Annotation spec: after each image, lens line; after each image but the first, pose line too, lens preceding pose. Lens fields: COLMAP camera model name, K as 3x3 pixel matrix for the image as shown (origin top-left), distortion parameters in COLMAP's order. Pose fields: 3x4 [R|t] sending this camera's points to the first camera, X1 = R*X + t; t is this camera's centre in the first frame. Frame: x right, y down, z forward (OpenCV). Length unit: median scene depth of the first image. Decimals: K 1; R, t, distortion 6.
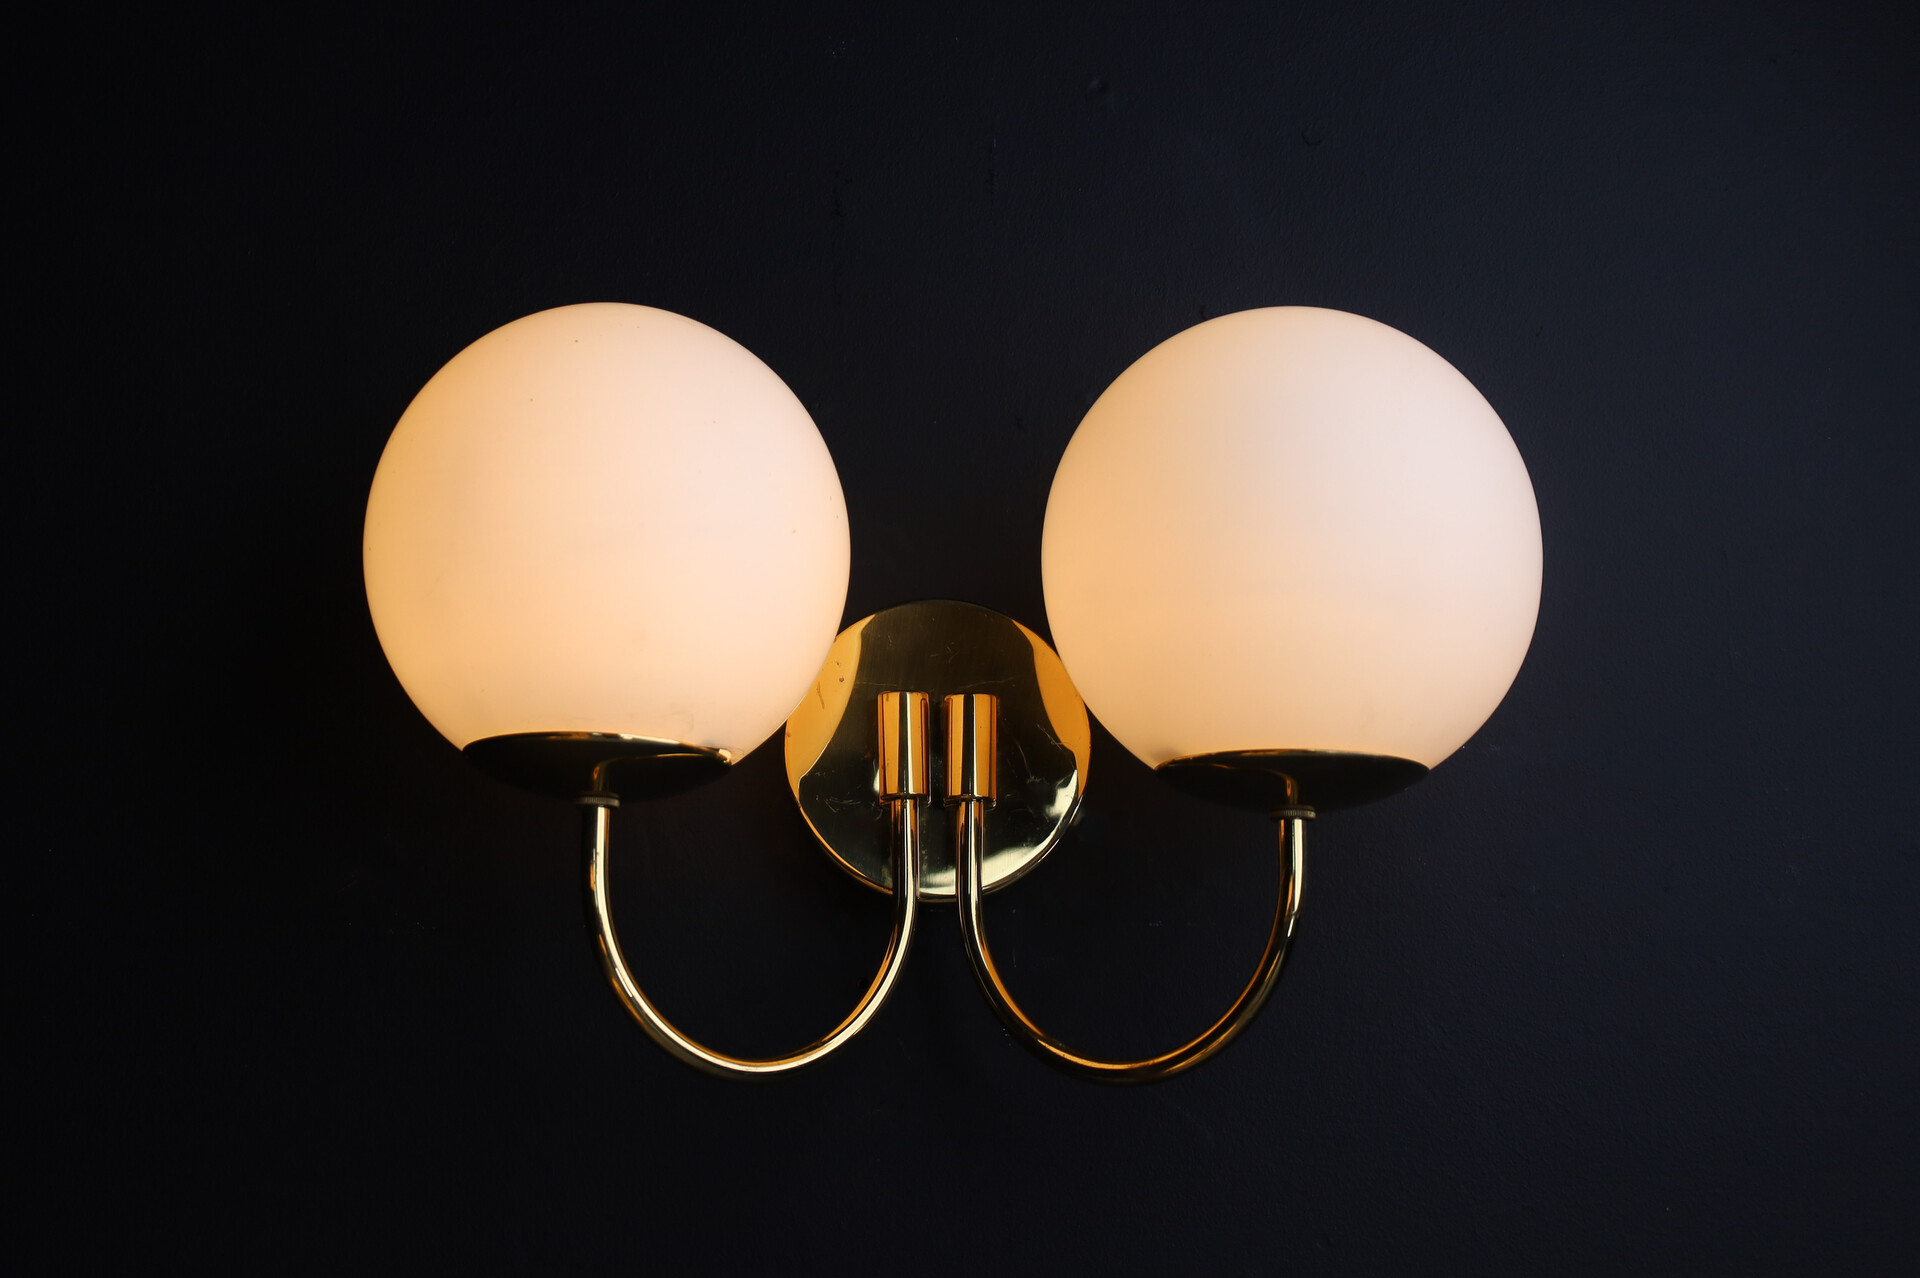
lens RADIAL K [[2696.6, 0, 957.1], [0, 2696.6, 606.2], [0, 0, 1]] dist [0.002464, 0.028686]
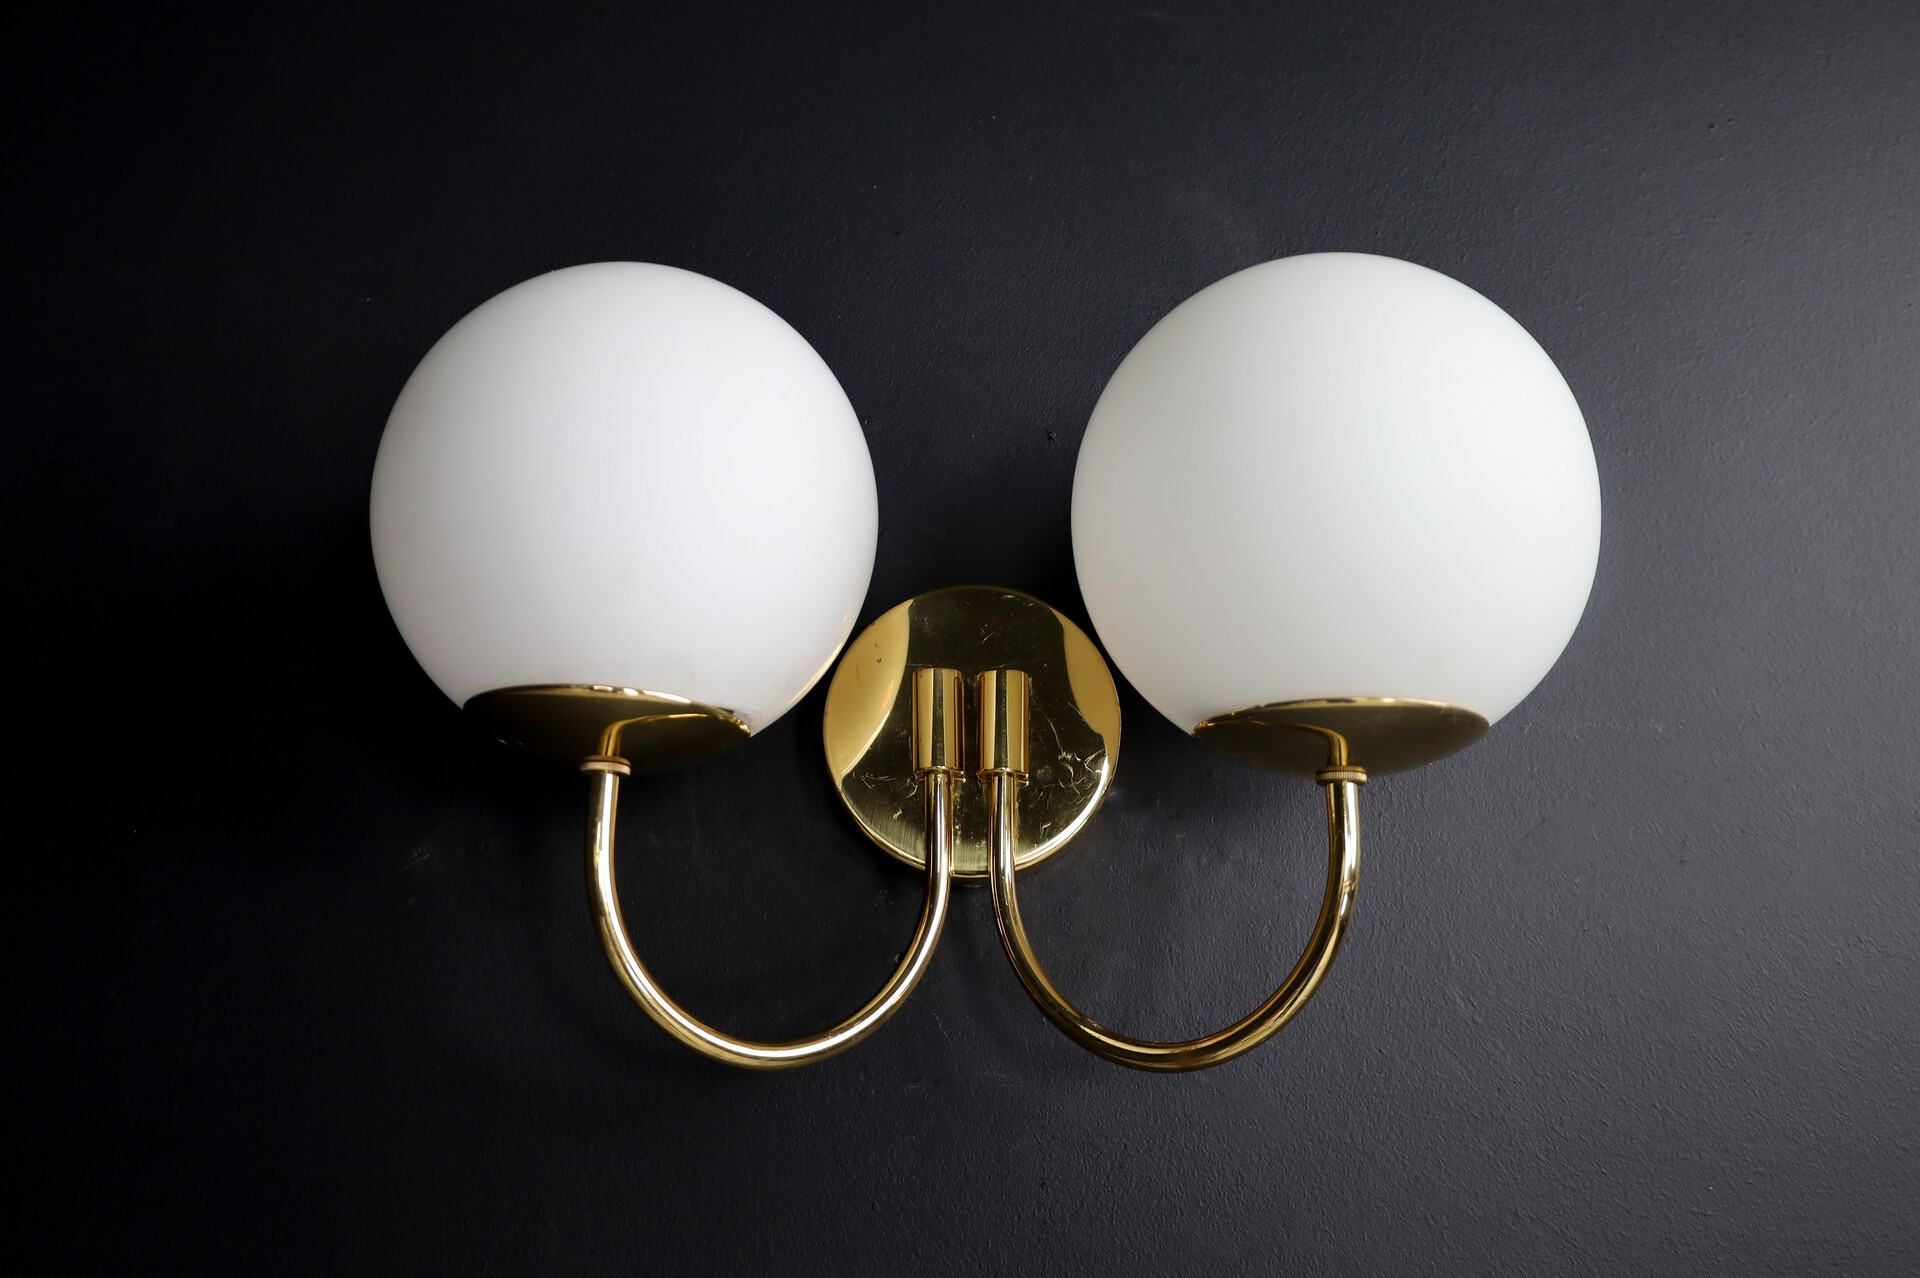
lens RADIAL K [[1422.1, 0, 1007.4], [0, 1422.1, 617.5], [0, 0, 1]] dist [0.005176, -0.011157]
pose [[0.999894, -0.006164, -0.013216, 0.013999], [0.005021, 0.996384, -0.084821, 0.058861], [0.013691, 0.084745, 0.996309, 0.467178]]
